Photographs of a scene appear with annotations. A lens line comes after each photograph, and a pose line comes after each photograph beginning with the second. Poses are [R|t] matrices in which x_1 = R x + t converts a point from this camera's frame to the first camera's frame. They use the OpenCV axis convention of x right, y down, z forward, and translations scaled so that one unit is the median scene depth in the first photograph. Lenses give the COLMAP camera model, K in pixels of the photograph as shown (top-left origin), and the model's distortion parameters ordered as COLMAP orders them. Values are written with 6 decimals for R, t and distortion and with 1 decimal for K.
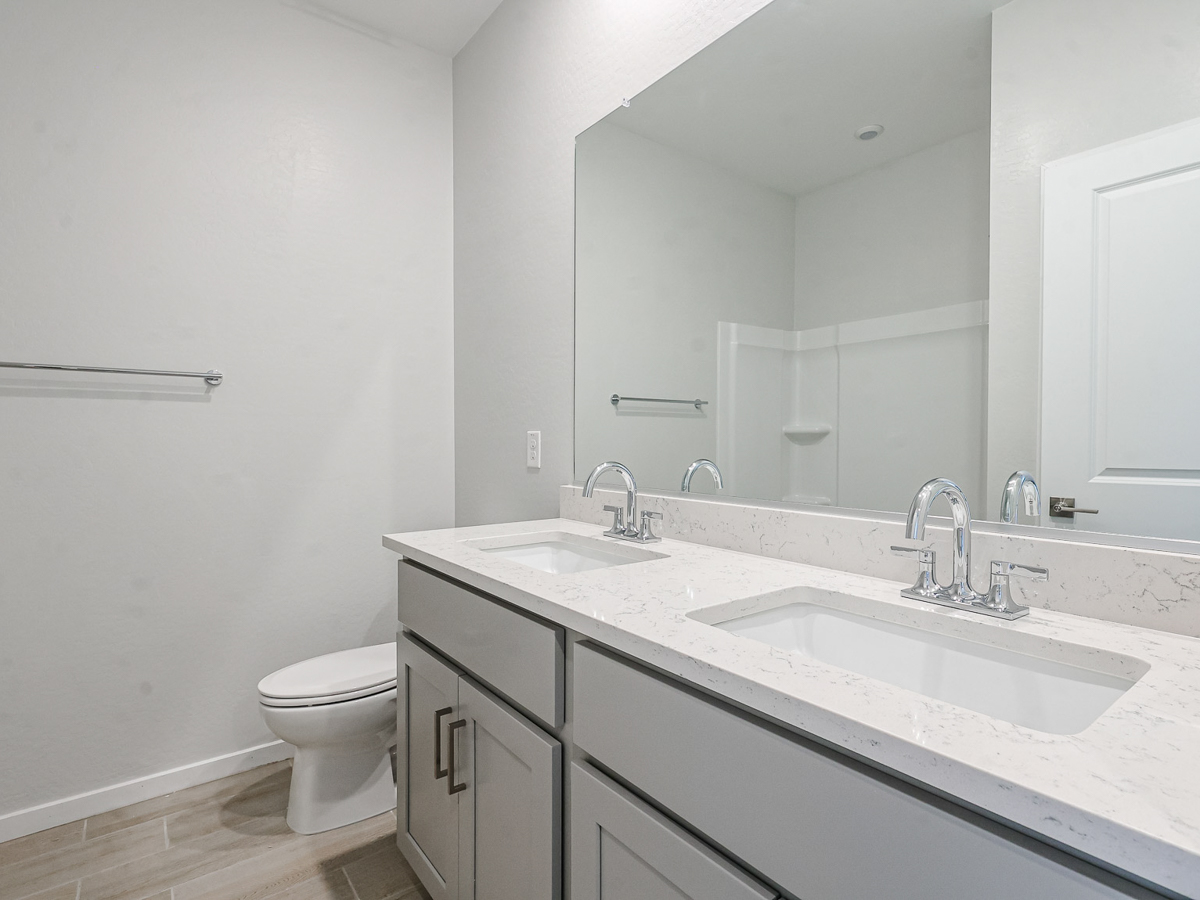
lens RADIAL K [[625.1, 0, 600.0], [0, 625.1, 450.0], [0, 0, 1]] dist [0.002367, 0.000183]
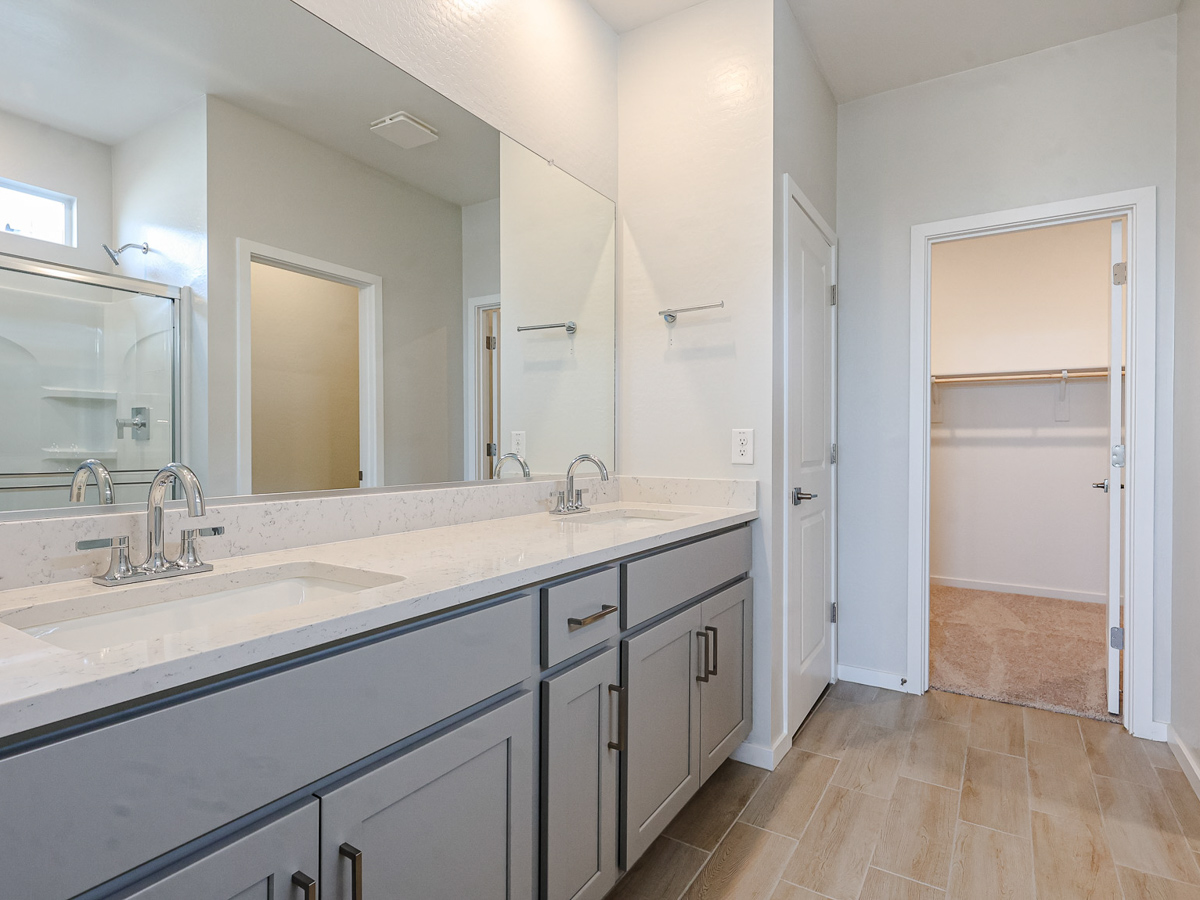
lens RADIAL K [[625.1, 0, 600.0], [0, 625.1, 450.0], [0, 0, 1]] dist [0.002367, 0.000183]
pose [[-0.333404, -0.017223, 0.942627, -1.195838], [-0.000426, 0.999836, 0.018117, -0.016094], [-0.942784, 0.005639, -0.333356, 1.224430]]
